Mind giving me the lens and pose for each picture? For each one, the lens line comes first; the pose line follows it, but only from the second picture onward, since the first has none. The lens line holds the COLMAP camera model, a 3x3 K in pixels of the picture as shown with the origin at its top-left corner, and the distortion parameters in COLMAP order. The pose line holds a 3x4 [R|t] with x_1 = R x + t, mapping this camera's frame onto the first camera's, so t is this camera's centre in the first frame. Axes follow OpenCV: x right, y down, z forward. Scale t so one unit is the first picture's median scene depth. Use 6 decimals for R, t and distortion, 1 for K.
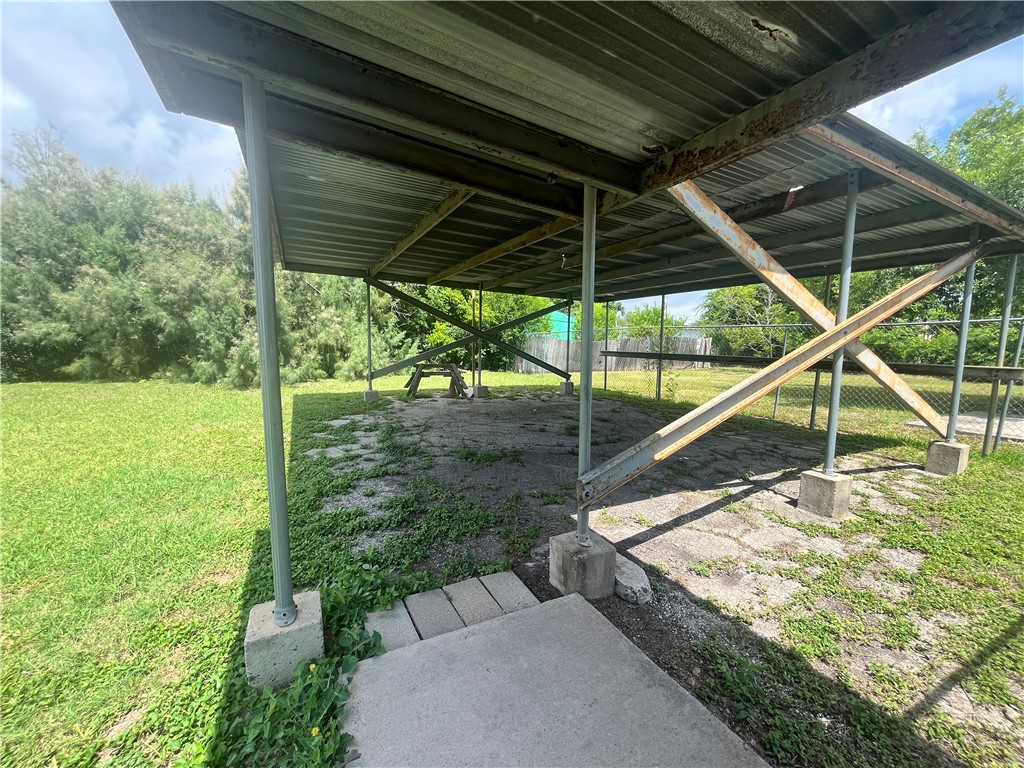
lens RADIAL K [[415.1, 0, 512.0], [0, 415.1, 384.0], [0, 0, 1]] dist [0.001082, -0.000060]
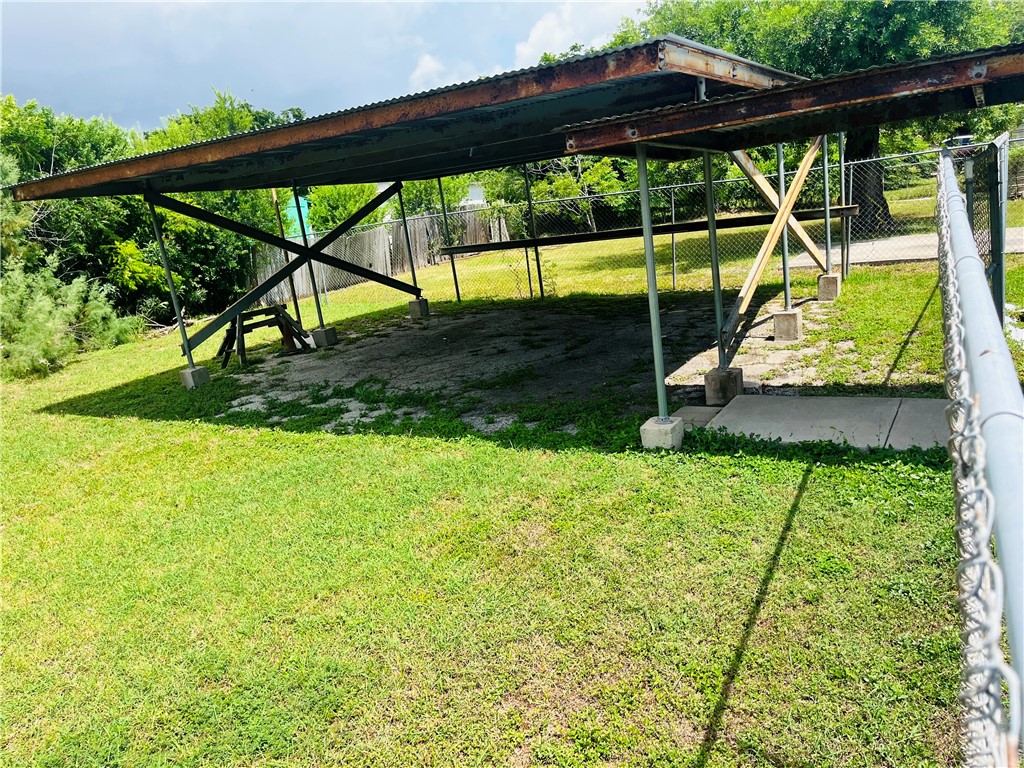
lens RADIAL K [[787.5, 0, 512.0], [0, 787.5, 384.0], [0, 0, 1]] dist [0.067938, 0.000891]
pose [[0.841867, -0.251407, 0.477551, -1.015217], [0.199355, 0.967152, 0.157718, -0.111967], [-0.501516, -0.037576, 0.864332, -0.631751]]
